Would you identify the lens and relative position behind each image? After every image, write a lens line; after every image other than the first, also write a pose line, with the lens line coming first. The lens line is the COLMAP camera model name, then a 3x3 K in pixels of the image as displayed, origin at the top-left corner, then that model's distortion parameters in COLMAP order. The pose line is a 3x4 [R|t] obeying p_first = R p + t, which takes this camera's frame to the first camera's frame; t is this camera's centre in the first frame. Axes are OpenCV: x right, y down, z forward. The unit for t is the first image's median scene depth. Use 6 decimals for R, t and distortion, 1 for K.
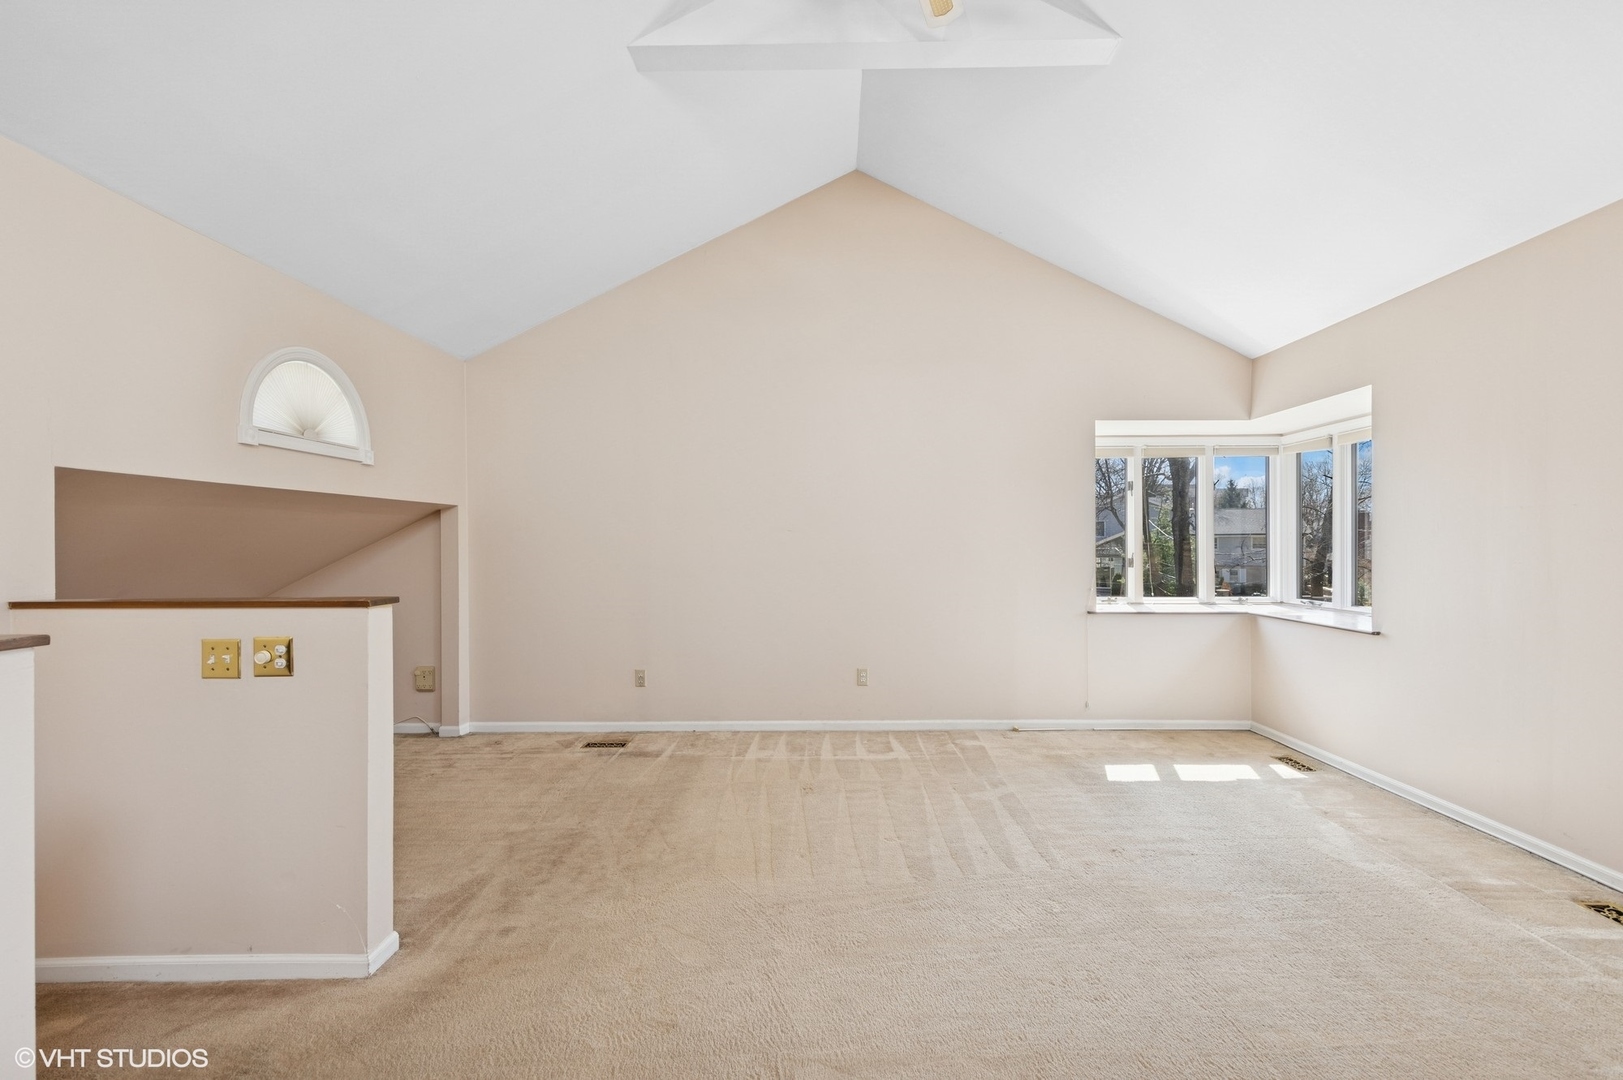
lens RADIAL K [[703.5, 0, 825.4], [0, 703.5, 544.9], [0, 0, 1]] dist [0.013214, -0.001895]
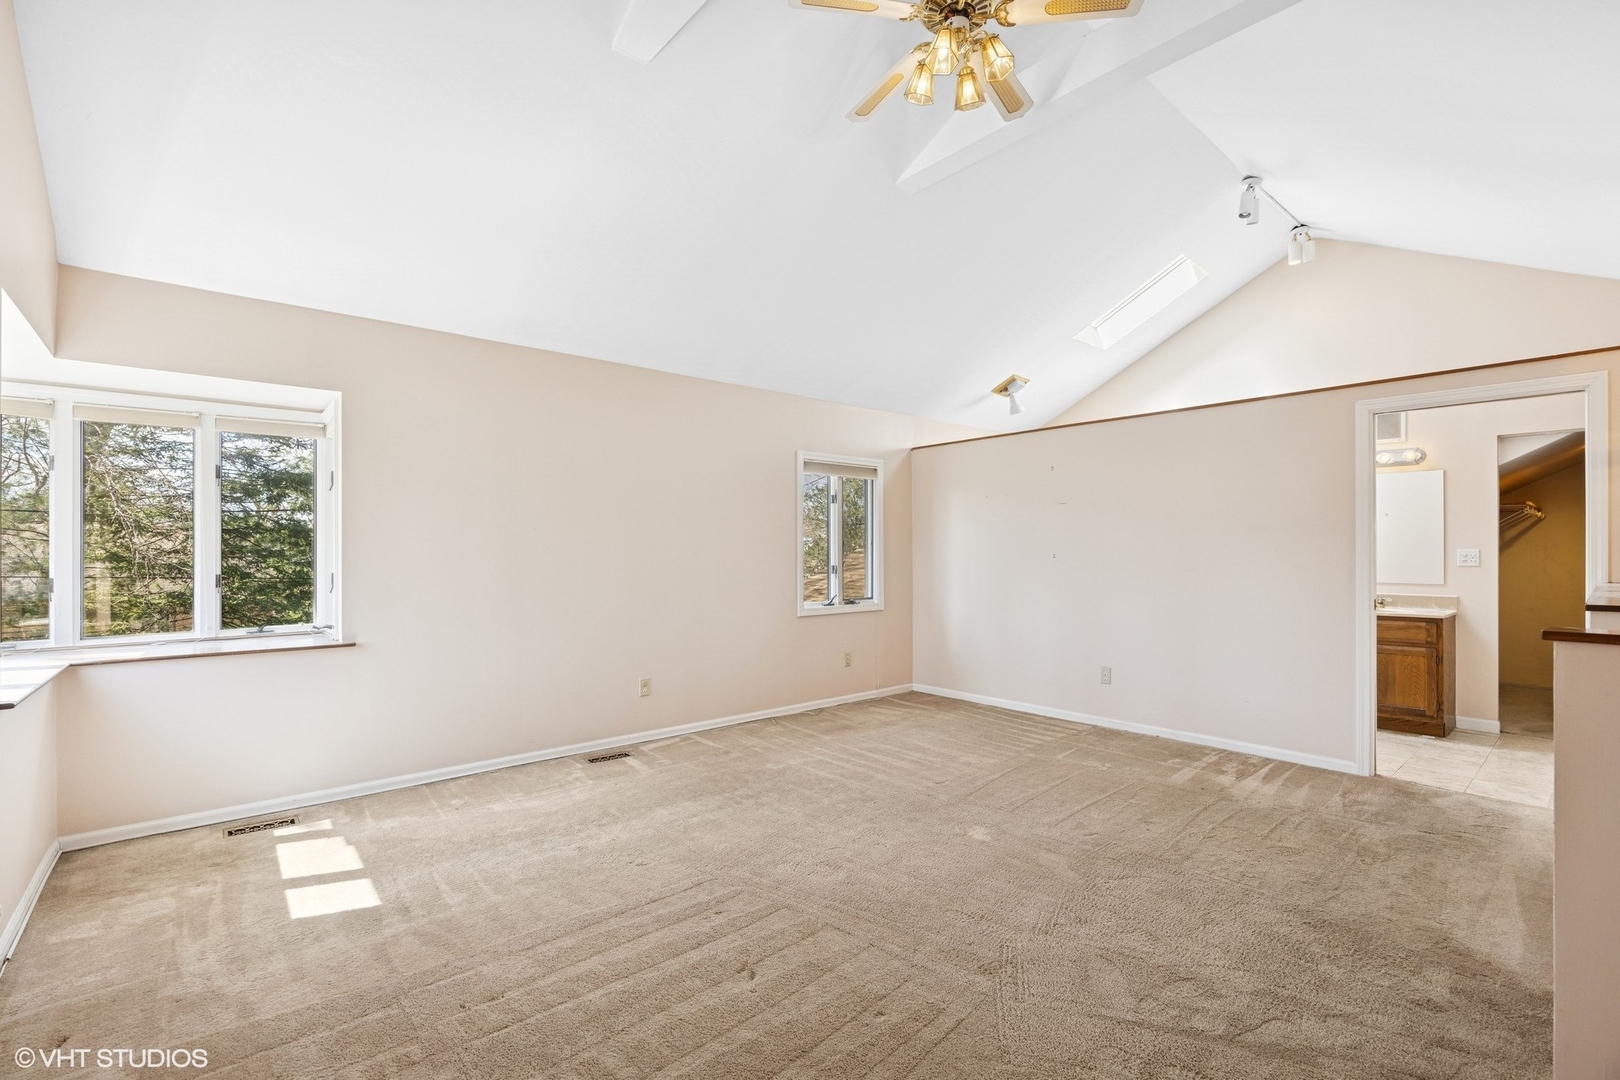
lens RADIAL K [[722.4, 0, 802.4], [0, 722.4, 553.8], [0, 0, 1]] dist [0.003268, 0.000324]
pose [[-0.645536, 0.007617, 0.763692, -0.363499], [0.007962, 0.999963, -0.003243, 0.004794], [-0.763688, 0.003987, -0.645573, 1.051158]]
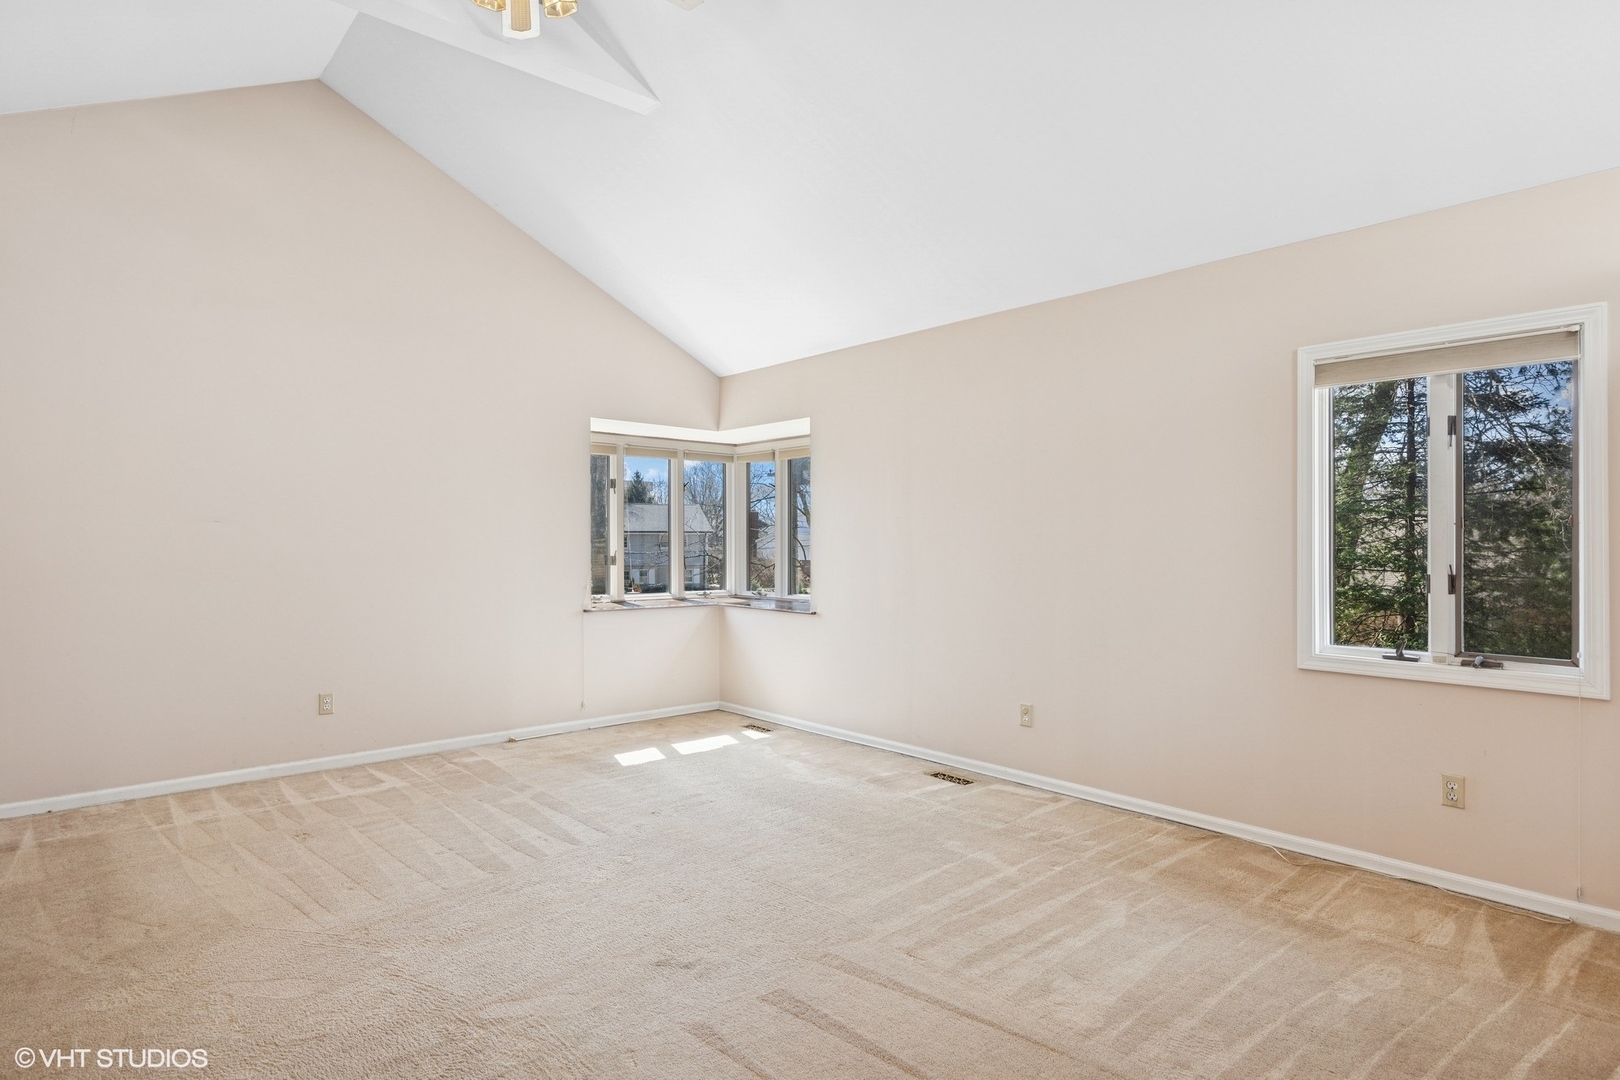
lens RADIAL K [[874.5, 0, 815.0], [0, 874.5, 534.5], [0, 0, 1]] dist [-0.003200, -0.000819]
pose [[0.749999, 0.010643, 0.661354, -0.238532], [-0.004593, 0.999930, -0.010882, -0.000045], [-0.661423, 0.005124, 0.749995, -0.164002]]
